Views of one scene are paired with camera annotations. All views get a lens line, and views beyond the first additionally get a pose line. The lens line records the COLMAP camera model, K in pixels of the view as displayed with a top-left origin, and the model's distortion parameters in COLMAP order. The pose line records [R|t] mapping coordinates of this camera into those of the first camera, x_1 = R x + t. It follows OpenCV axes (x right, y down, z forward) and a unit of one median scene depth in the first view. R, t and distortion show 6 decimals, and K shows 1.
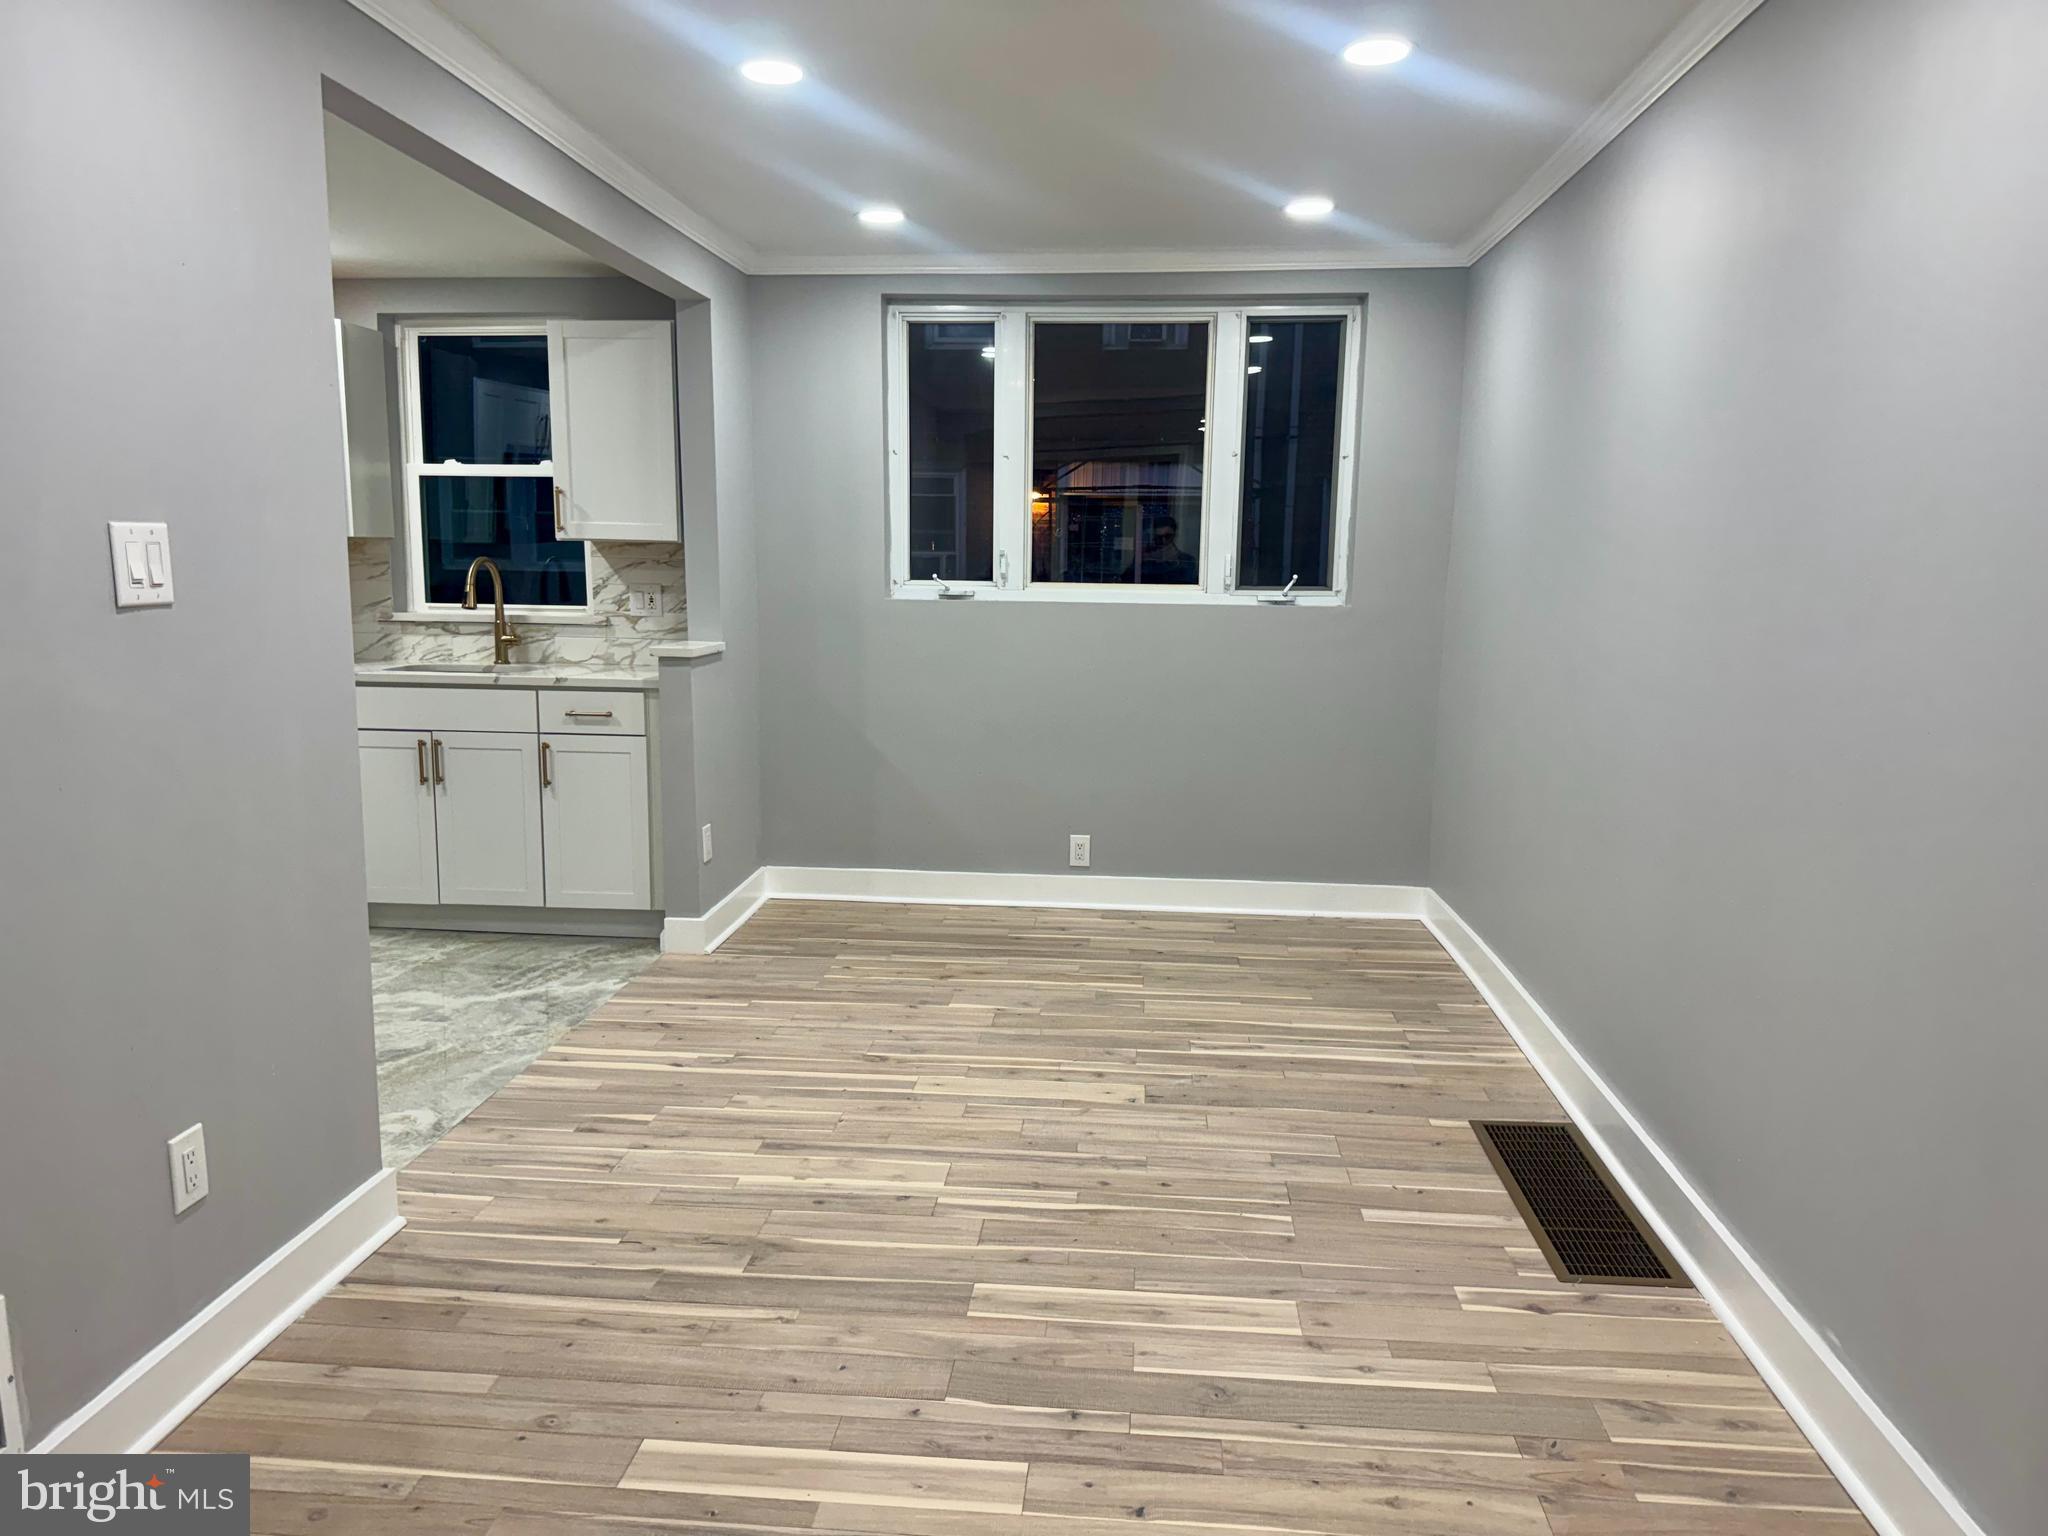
lens RADIAL K [[1426.5, 0, 1023.3], [0, 1426.5, 773.1], [0, 0, 1]] dist [0.152495, -0.285391]
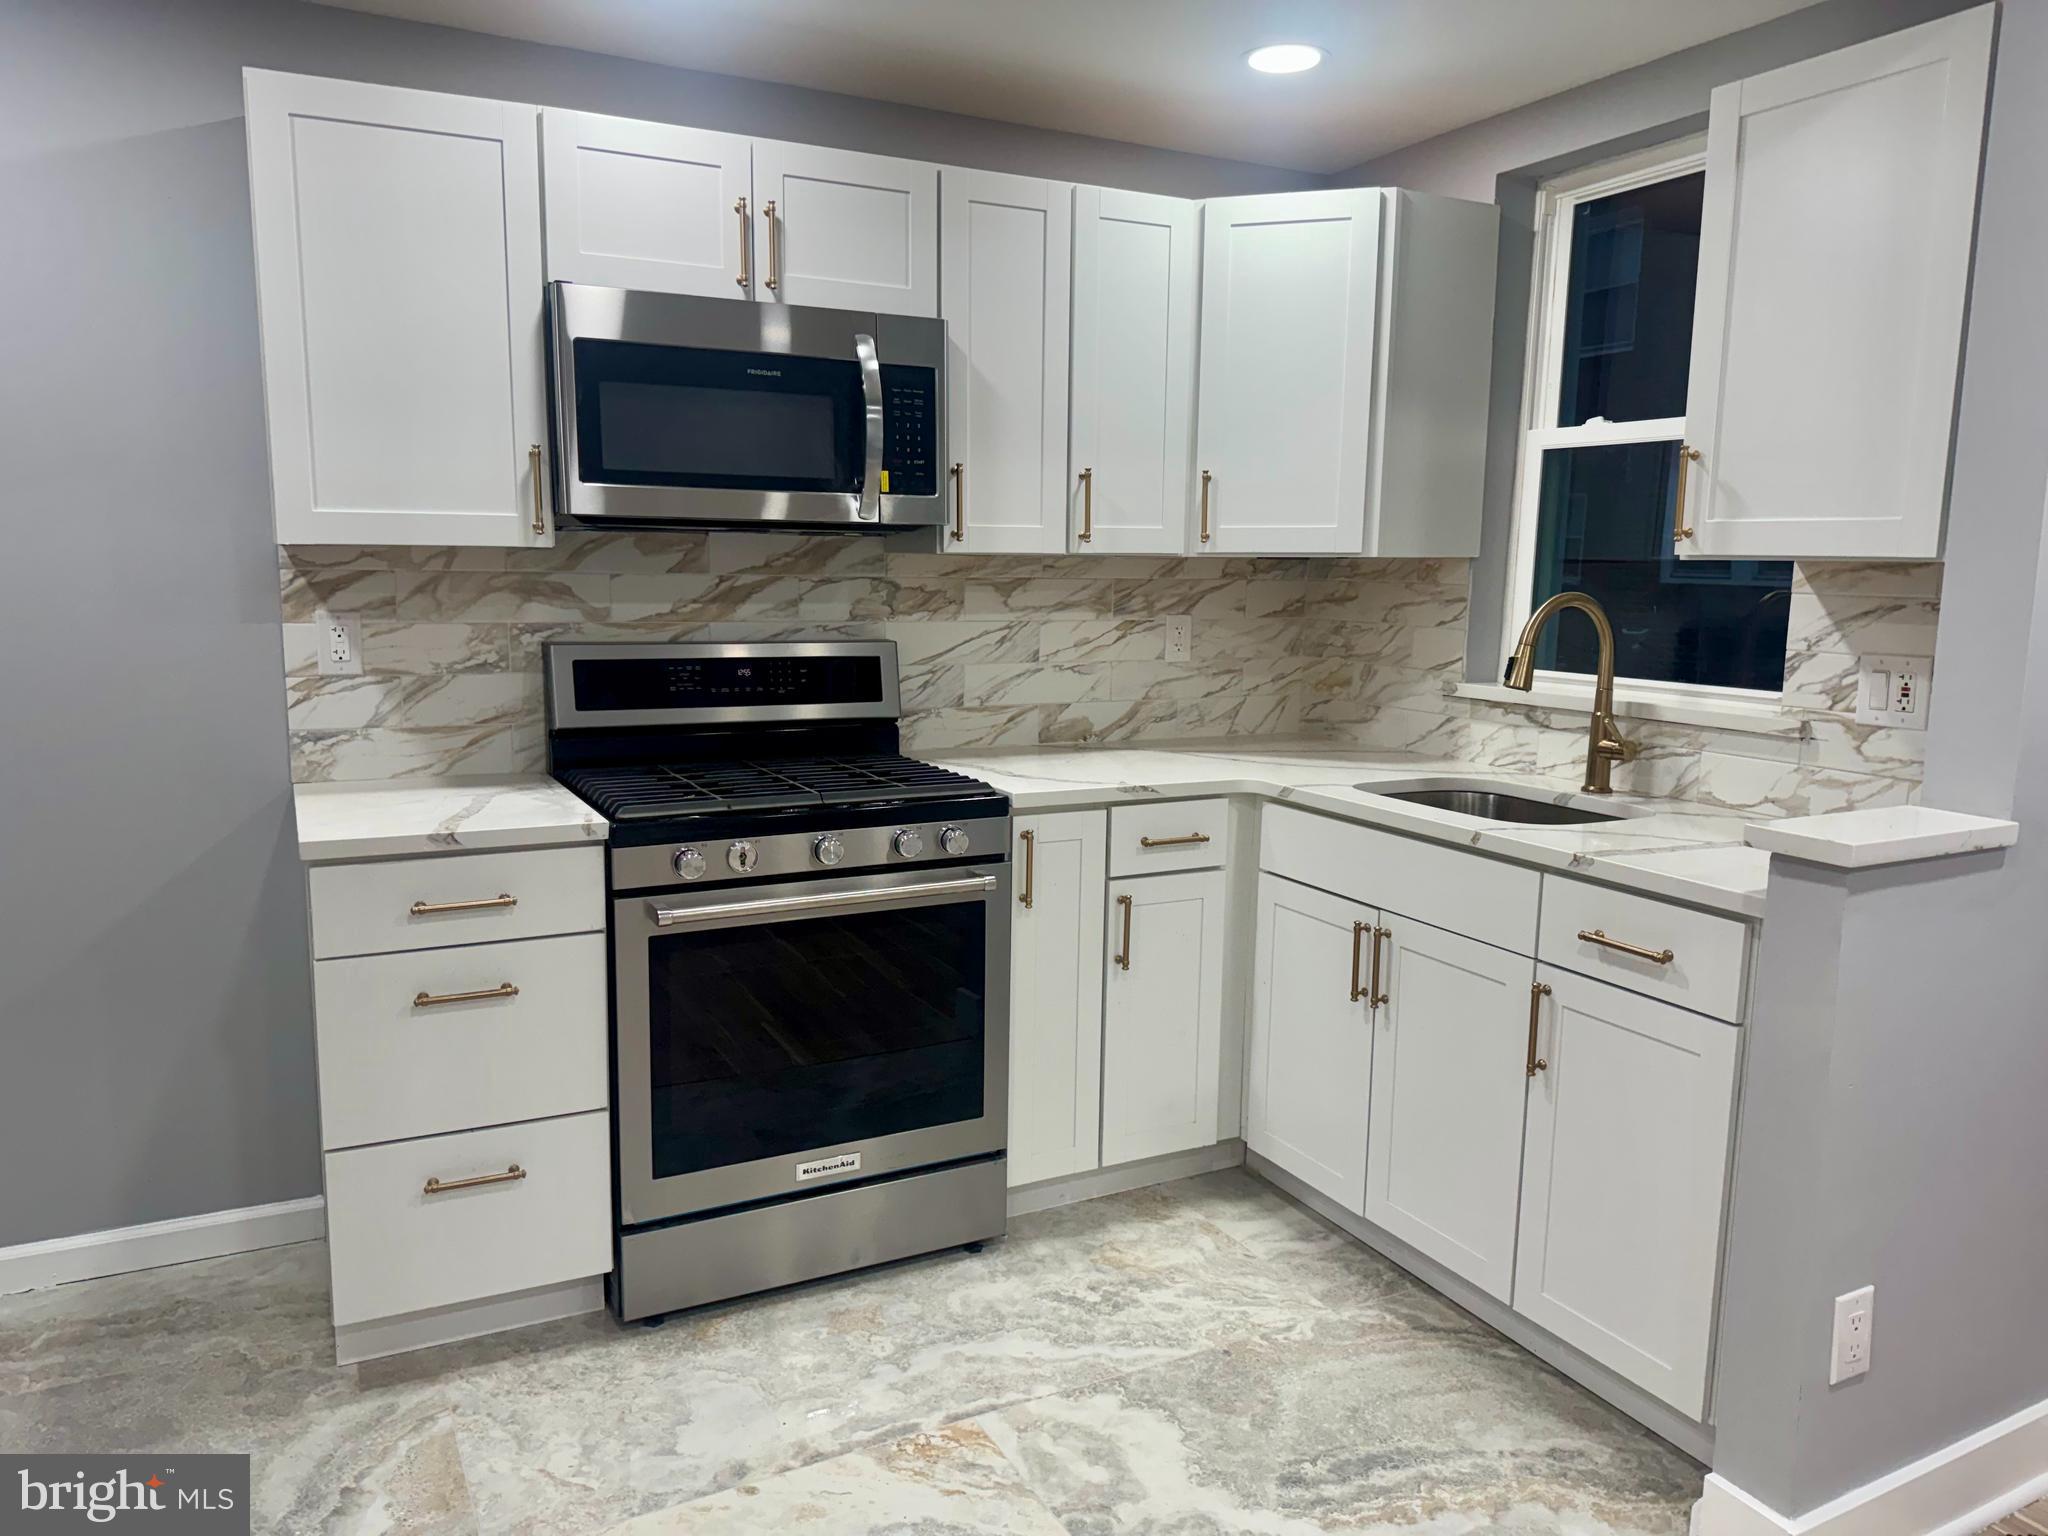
lens RADIAL K [[1426.5, 0, 1023.3], [0, 1426.5, 773.1], [0, 0, 1]] dist [0.152495, -0.285391]
pose [[0.536815, 0.120597, -0.835036, -0.029617], [-0.132823, 0.989470, 0.057513, -0.088097], [0.833179, 0.080039, 0.547181, 0.552630]]
